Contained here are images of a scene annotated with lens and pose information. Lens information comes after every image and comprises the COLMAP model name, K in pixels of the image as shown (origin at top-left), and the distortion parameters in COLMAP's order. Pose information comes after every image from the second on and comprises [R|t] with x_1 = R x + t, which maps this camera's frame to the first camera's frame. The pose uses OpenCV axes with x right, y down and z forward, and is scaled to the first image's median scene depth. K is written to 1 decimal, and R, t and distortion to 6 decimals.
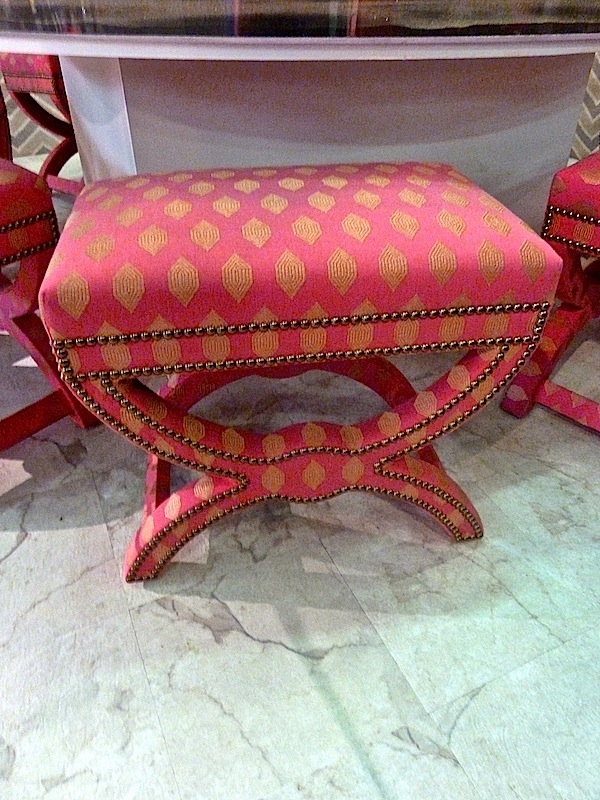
lens RADIAL K [[593.5, 0, 299.9], [0, 593.5, 398.5], [0, 0, 1]] dist [-0.005001, -0.001788]
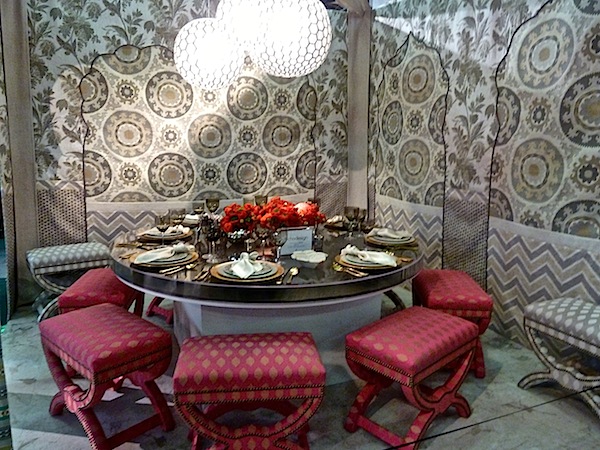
lens RADIAL K [[445.1, 0, 297.6], [0, 445.1, 225.3], [0, 0, 1]] dist [-0.005001, -0.001788]
pose [[0.999641, 0.021411, -0.016099, 0.281208], [-0.026332, 0.895885, -0.443505, 0.138095], [0.004927, 0.443769, 0.896127, -1.526255]]
